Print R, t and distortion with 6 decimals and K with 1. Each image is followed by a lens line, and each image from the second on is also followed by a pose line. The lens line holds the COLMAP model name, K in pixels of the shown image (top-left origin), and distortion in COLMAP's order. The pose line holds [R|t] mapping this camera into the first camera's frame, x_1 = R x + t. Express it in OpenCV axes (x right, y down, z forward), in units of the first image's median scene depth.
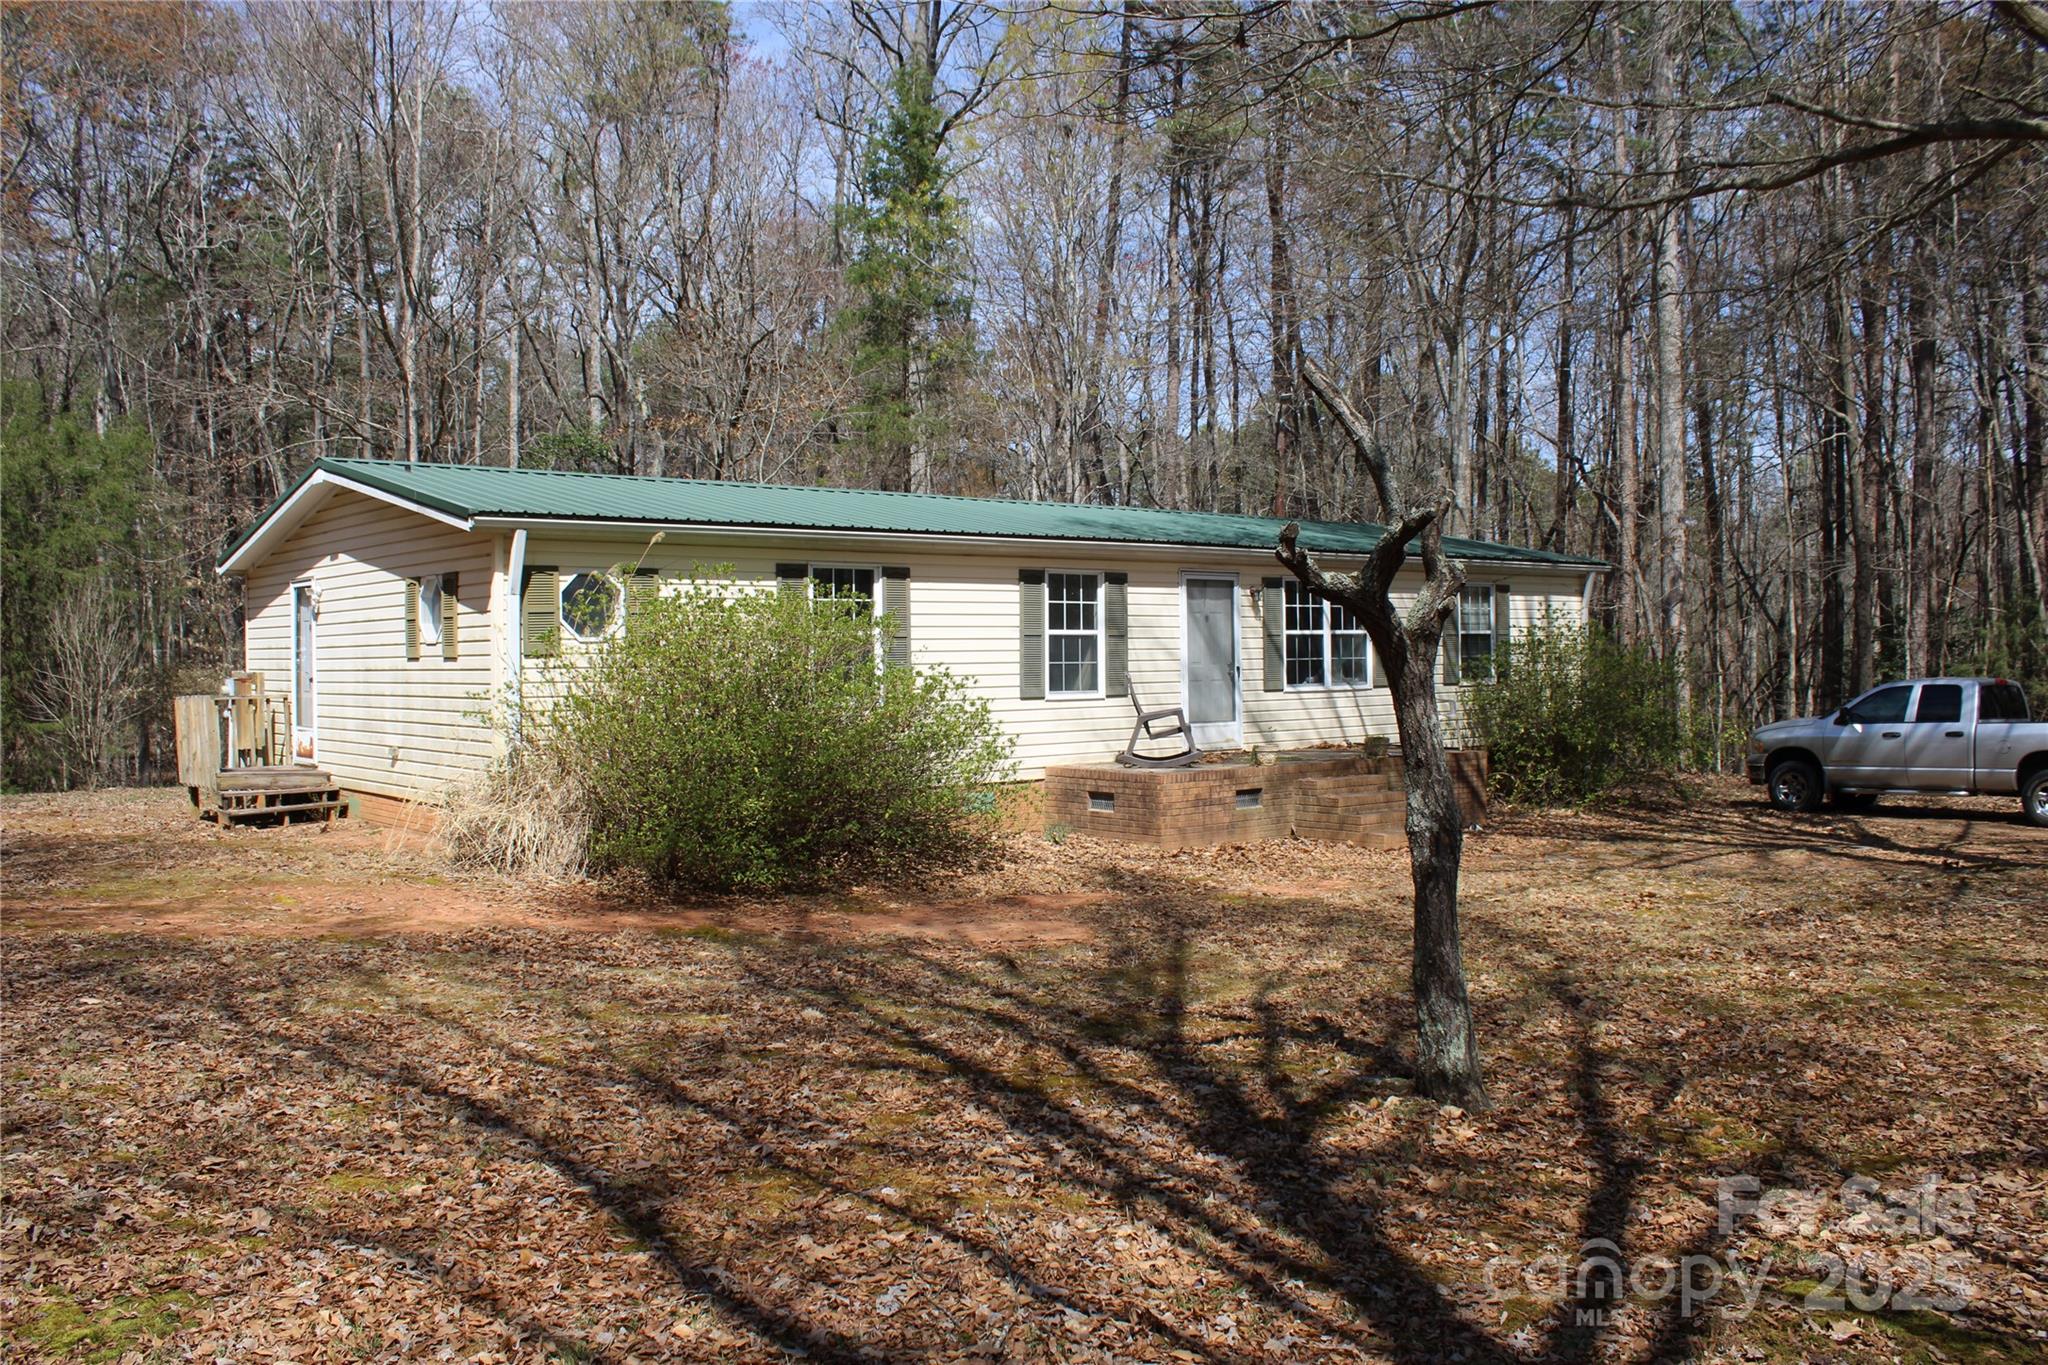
lens RADIAL K [[1693.8, 0, 1043.4], [0, 1693.8, 682.7], [0, 0, 1]] dist [-0.164443, 0.143300]
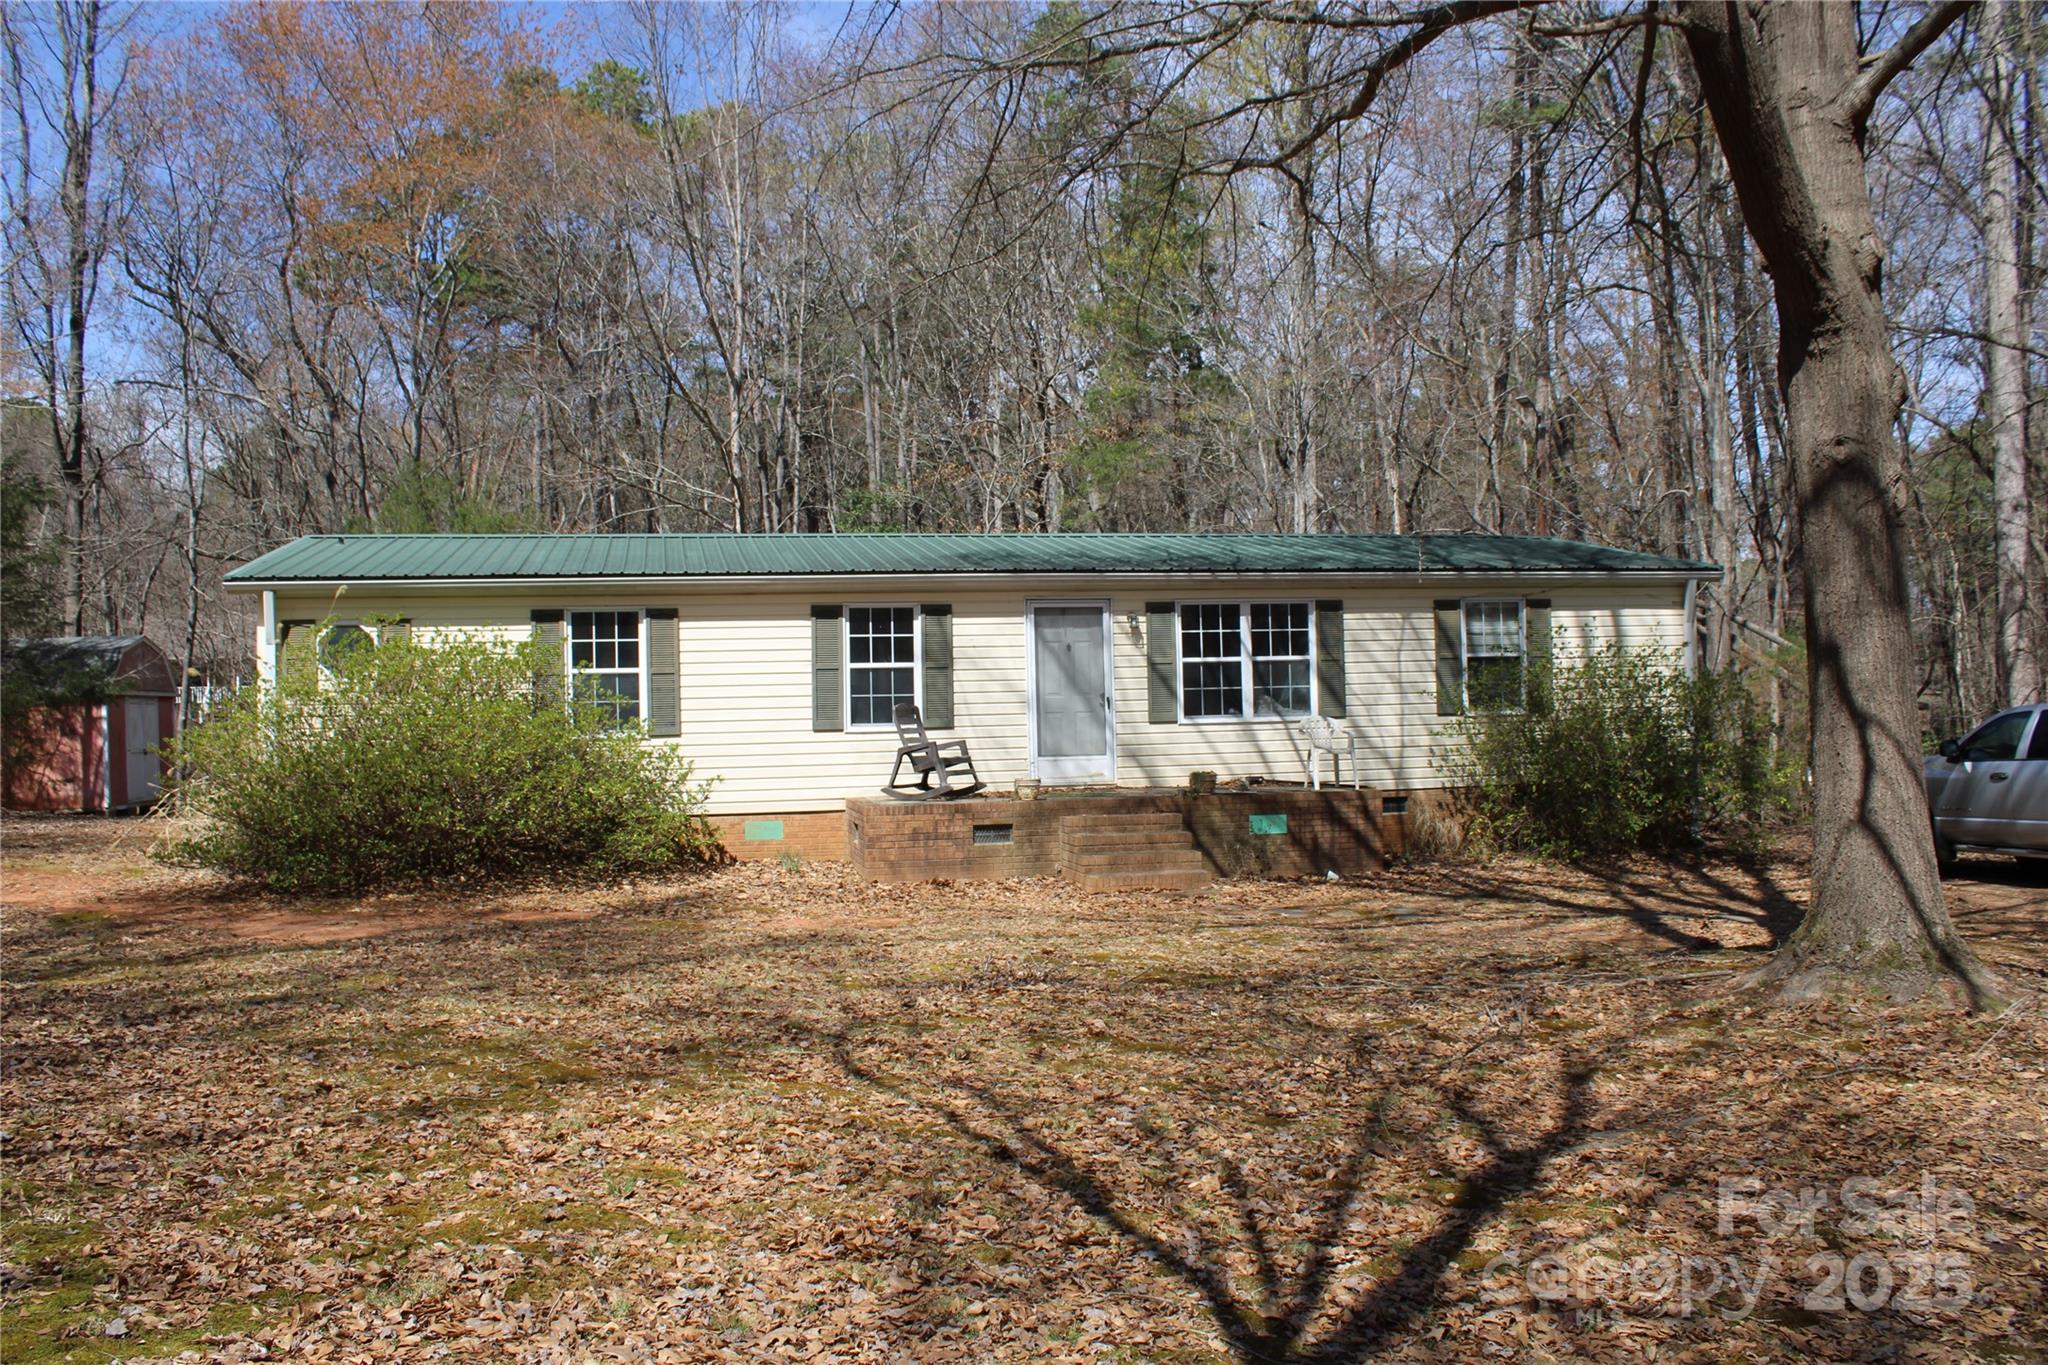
lens RADIAL K [[1693.8, 0, 1043.4], [0, 1693.8, 682.7], [0, 0, 1]] dist [-0.164443, 0.143300]
pose [[0.889567, -0.015256, -0.456550, 0.540501], [0.005057, 0.999710, -0.023552, 0.004642], [0.456777, 0.018642, 0.889386, 0.141643]]
